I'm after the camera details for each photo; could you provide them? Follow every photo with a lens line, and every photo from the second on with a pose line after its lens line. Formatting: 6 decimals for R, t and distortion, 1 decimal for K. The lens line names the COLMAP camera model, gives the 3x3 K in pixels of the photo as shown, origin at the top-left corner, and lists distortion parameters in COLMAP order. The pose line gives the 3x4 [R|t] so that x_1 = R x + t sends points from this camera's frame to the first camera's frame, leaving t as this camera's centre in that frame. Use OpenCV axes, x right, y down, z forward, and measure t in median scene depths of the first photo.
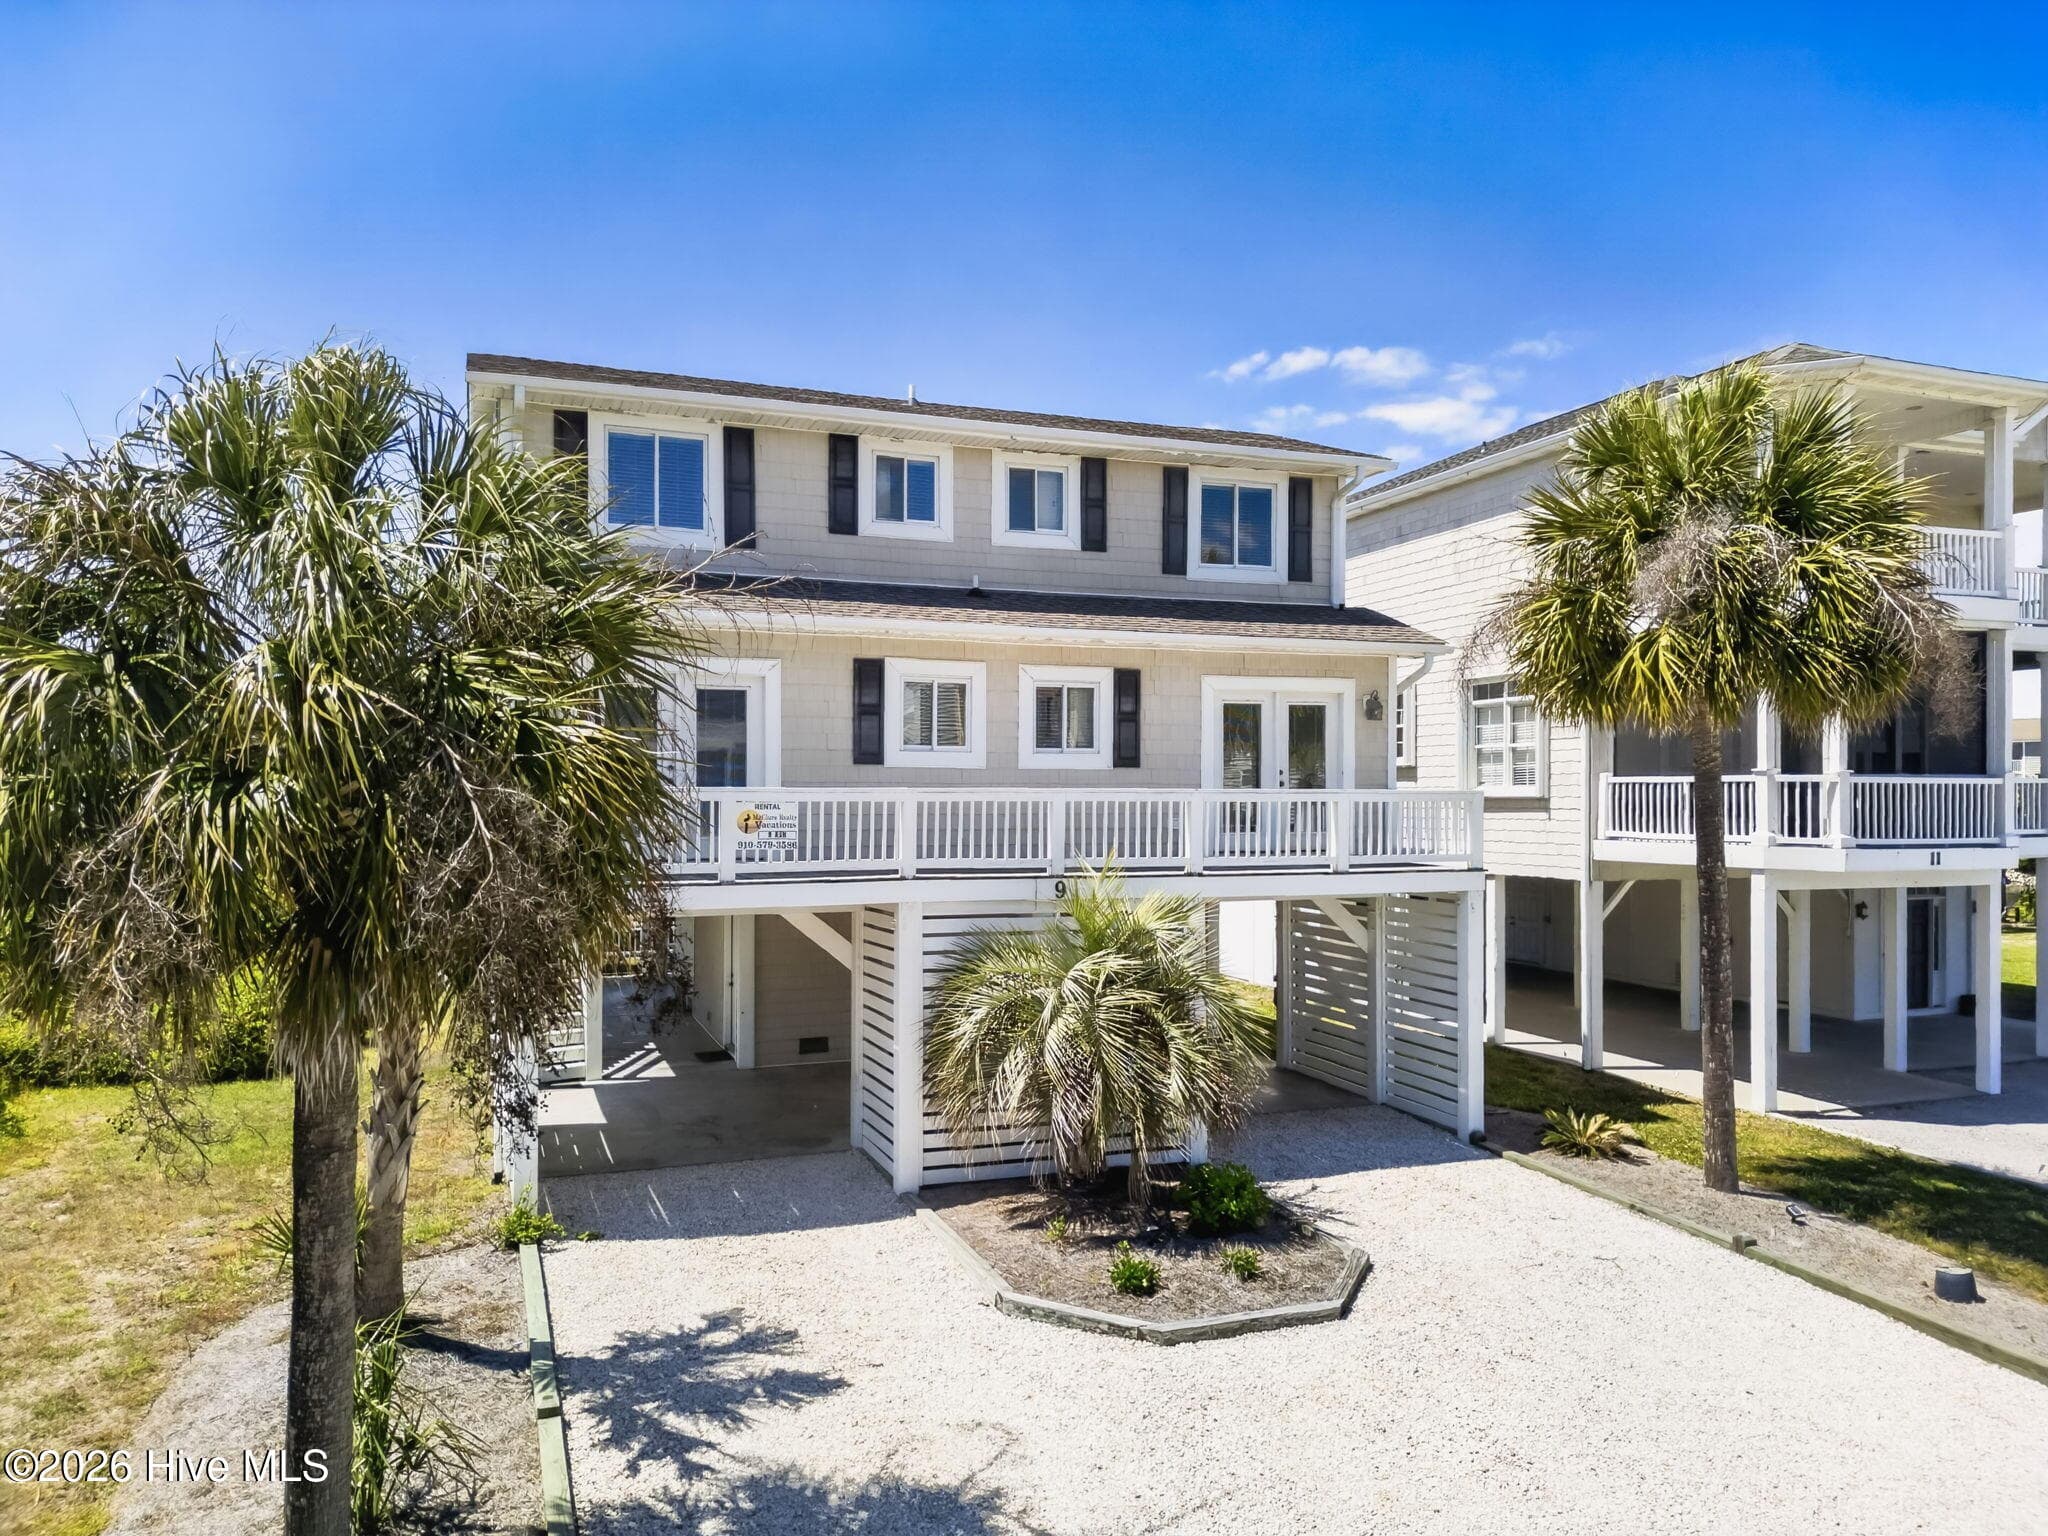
lens RADIAL K [[1505.5, 0, 1103.4], [0, 1505.5, 766.2], [0, 0, 1]] dist [0.077813, -0.084195]
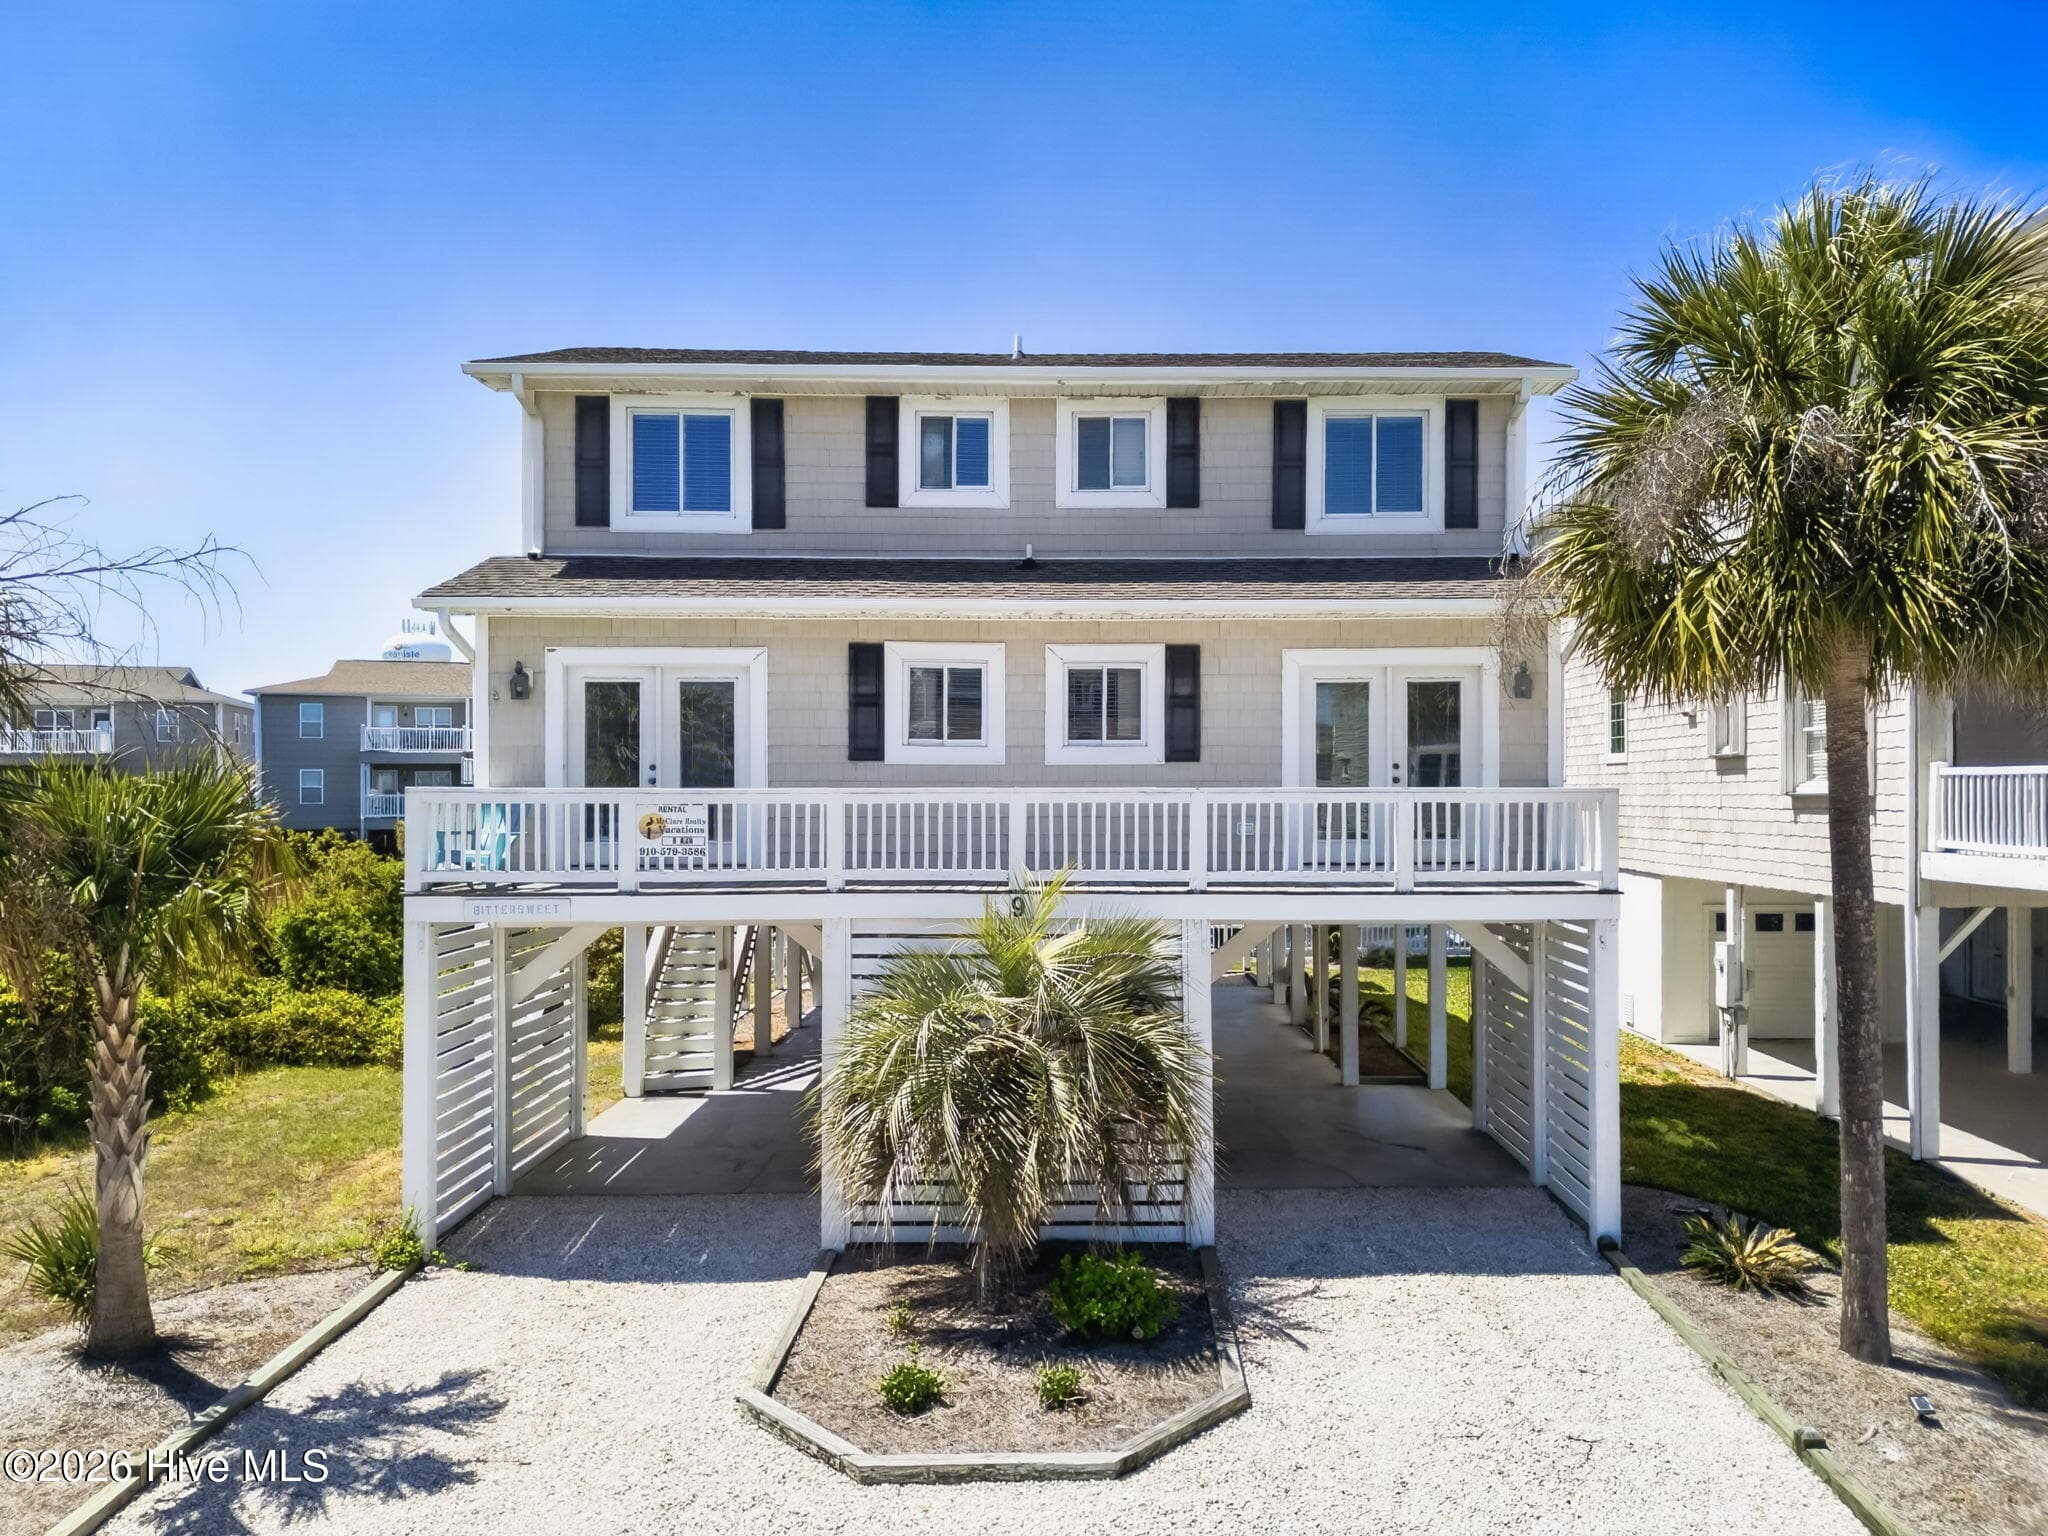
lens RADIAL K [[1583.6, 0, 1085.6], [0, 1583.6, 767.8], [0, 0, 1]] dist [0.056877, -0.045544]
pose [[0.937706, -0.009276, -0.347307, 0.285177], [0.010188, 0.999948, 0.000799, 0.002963], [0.347281, -0.004288, 0.937751, 0.161580]]
